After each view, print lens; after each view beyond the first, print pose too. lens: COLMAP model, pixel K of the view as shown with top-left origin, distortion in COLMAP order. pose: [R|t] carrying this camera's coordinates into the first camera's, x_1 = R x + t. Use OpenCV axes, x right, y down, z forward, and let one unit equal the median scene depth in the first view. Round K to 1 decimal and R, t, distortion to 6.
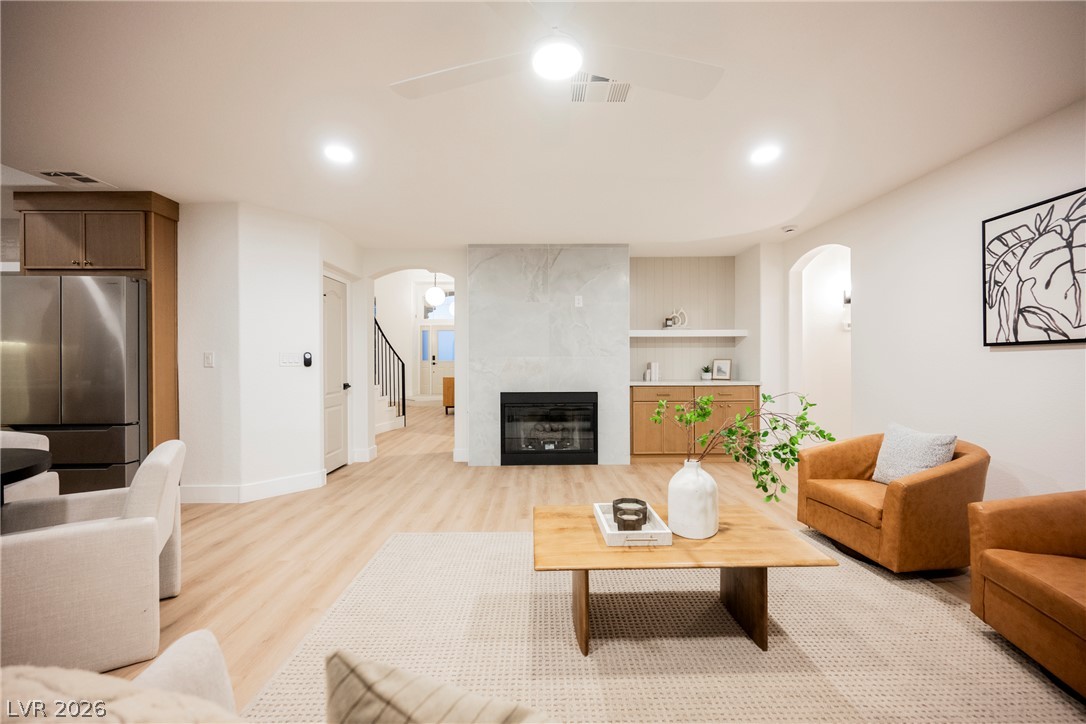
lens RADIAL K [[423.9, 0, 541.5], [0, 423.9, 363.1], [0, 0, 1]] dist [-0.002638, 0.000868]
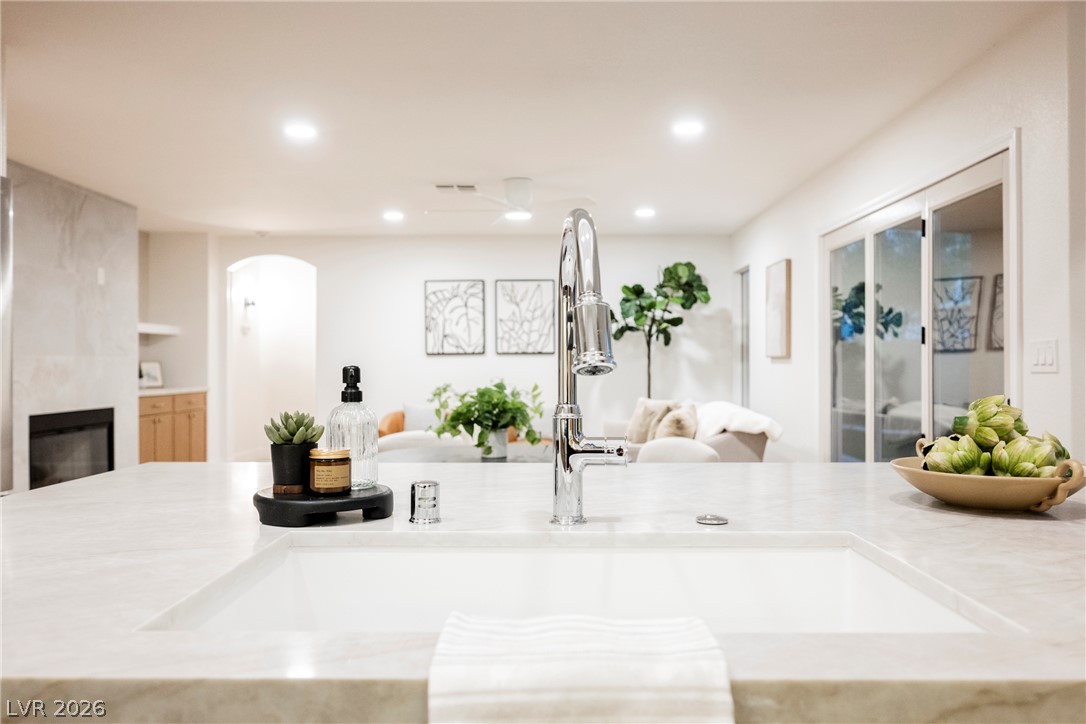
lens RADIAL K [[834.3, 0, 547.4], [0, 834.3, 365.5], [0, 0, 1]] dist [-0.002996, 0.001391]
pose [[0.016108, 0.000309, 0.999870, -2.309118], [0.006630, 0.999978, -0.000416, 0.008506], [-0.999848, 0.006636, 0.016105, 0.466787]]
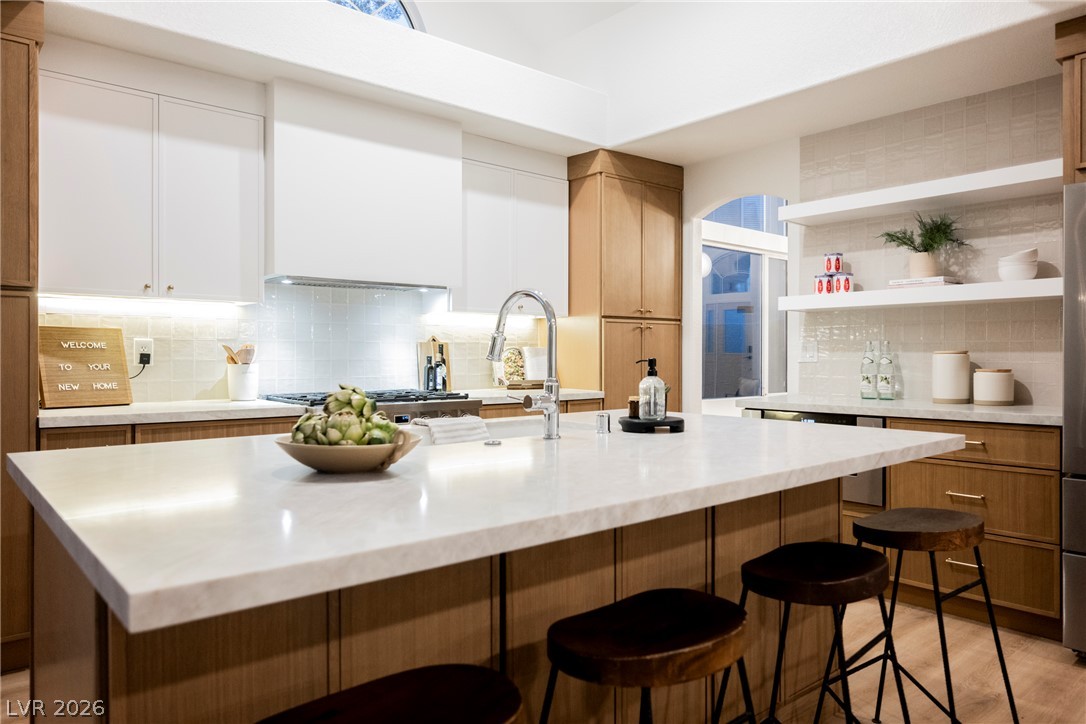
lens RADIAL K [[730.9, 0, 550.7], [0, 730.9, 357.8], [0, 0, 1]] dist [-0.000706, -0.003503]
pose [[0.647504, 0.002403, -0.762059, -1.234144], [-0.004498, 0.999990, -0.000668, 0.009187], [0.762049, 0.003861, 0.647508, -0.057821]]
